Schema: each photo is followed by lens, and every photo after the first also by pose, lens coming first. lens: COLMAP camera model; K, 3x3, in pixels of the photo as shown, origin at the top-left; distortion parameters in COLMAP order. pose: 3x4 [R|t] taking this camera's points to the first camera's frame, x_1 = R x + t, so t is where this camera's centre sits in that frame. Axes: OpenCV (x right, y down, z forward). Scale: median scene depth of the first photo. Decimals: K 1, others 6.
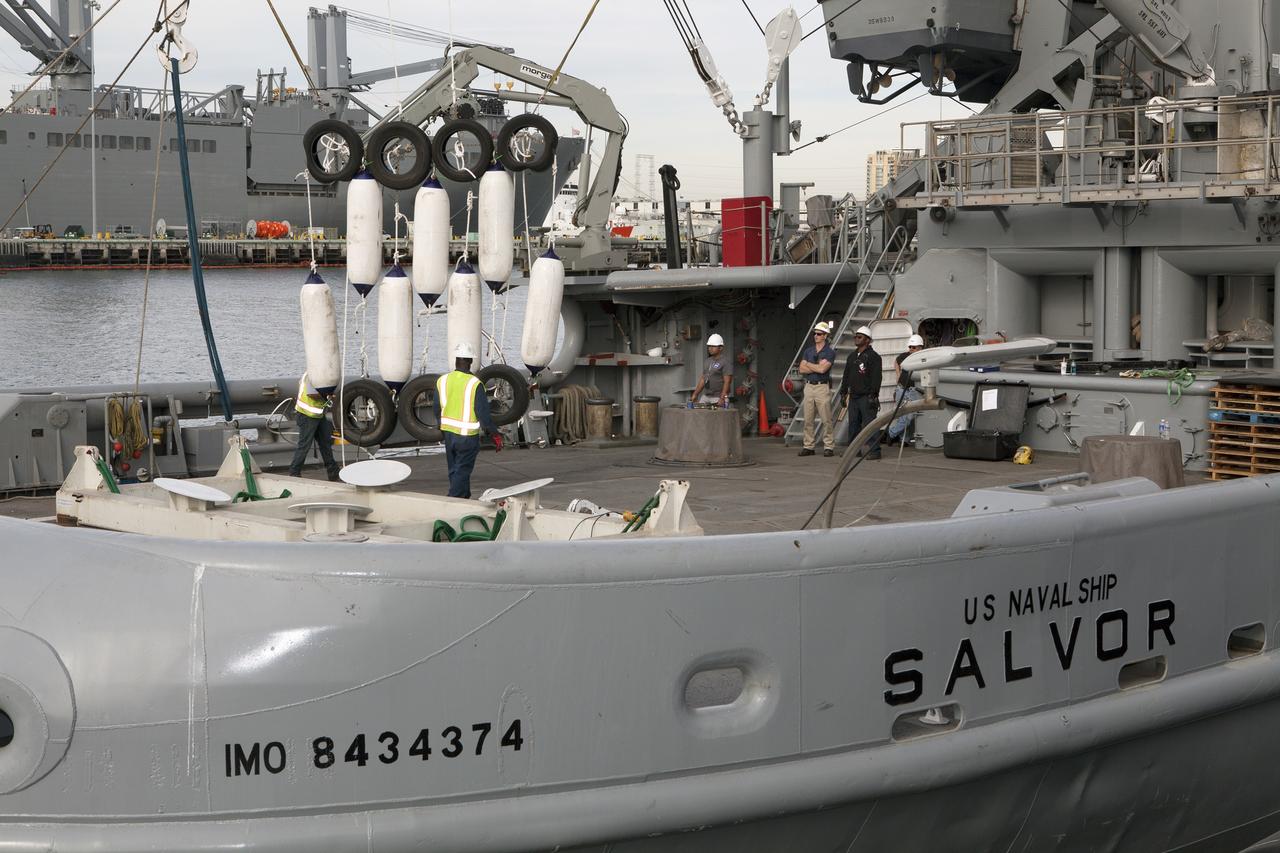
lens RADIAL K [[1898.5, 0, 643.7], [0, 1898.5, 429.2], [0, 0, 1]] dist [0.048066, 0.031565]
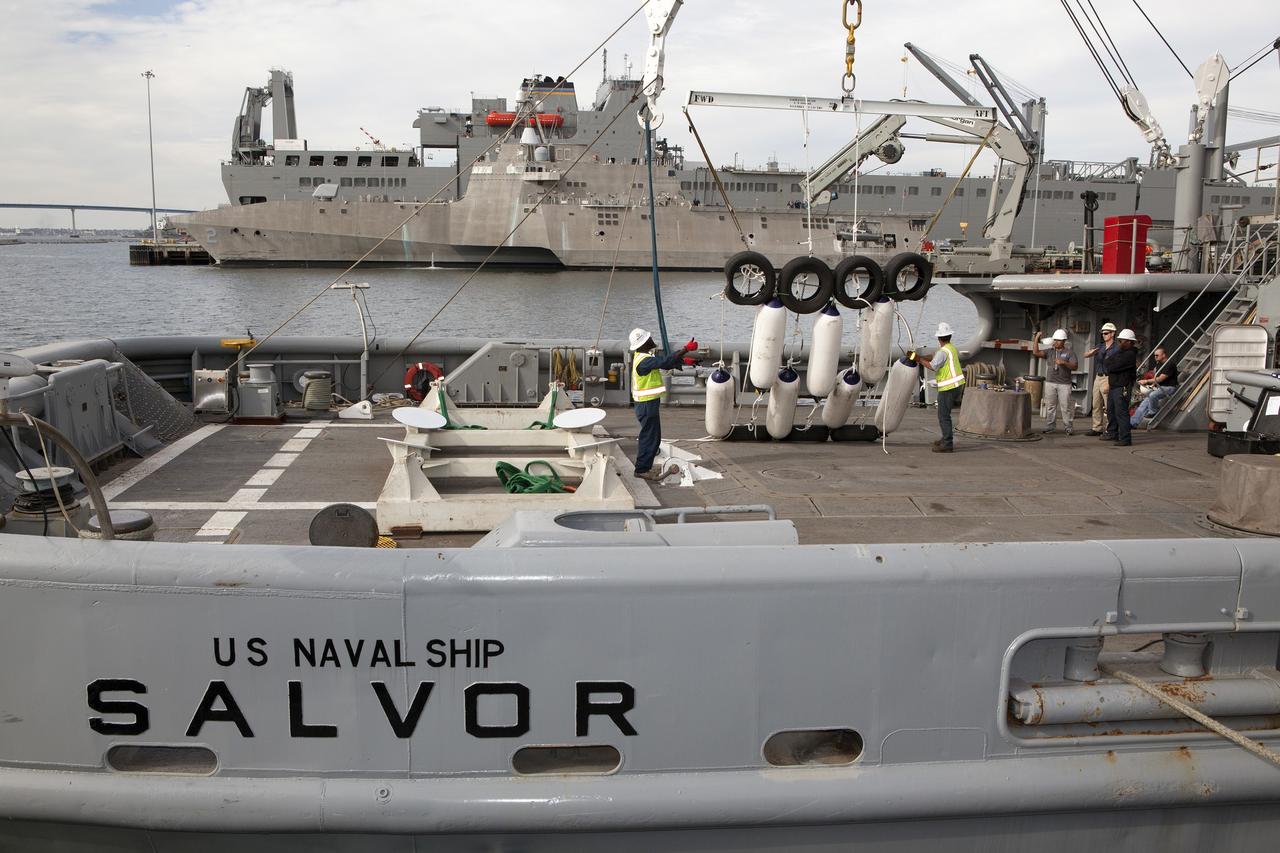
lens RADIAL K [[1104.9, 0, 647.7], [0, 1104.9, 427.8], [0, 0, 1]] dist [-0.095924, 0.119361]
pose [[0.793614, 0.107819, -0.598792, 0.309136], [-0.072510, 0.993919, 0.082865, -0.032349], [0.604085, -0.022344, 0.796606, 0.355144]]
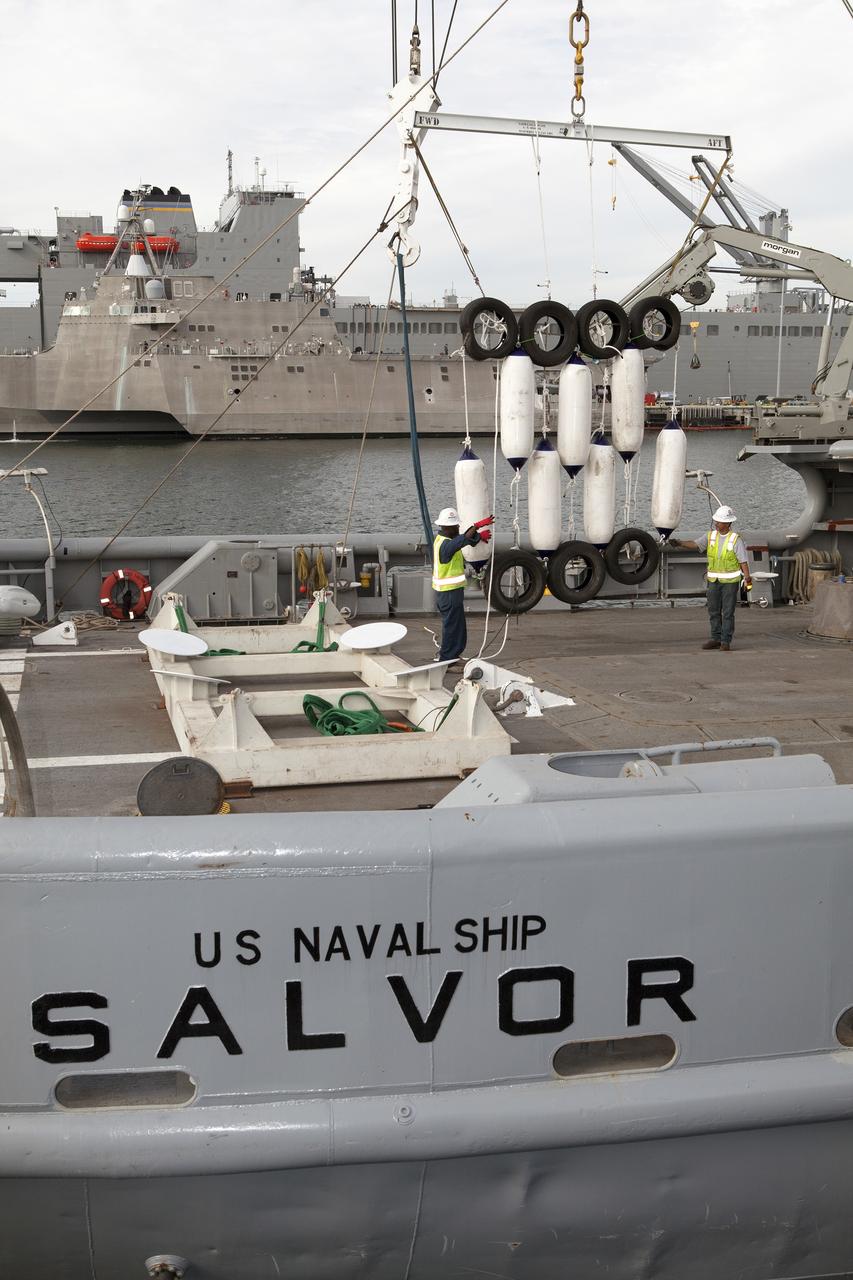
lens RADIAL K [[1418.3, 0, 426.5], [0, 1418.3, 640.0], [0, 0, 1]] dist [-0.047962, 0.054603]
pose [[0.851075, 0.080698, -0.518806, 0.251728], [-0.046525, 0.995822, 0.078574, -0.032498], [0.522979, -0.042735, 0.851274, 0.296058]]
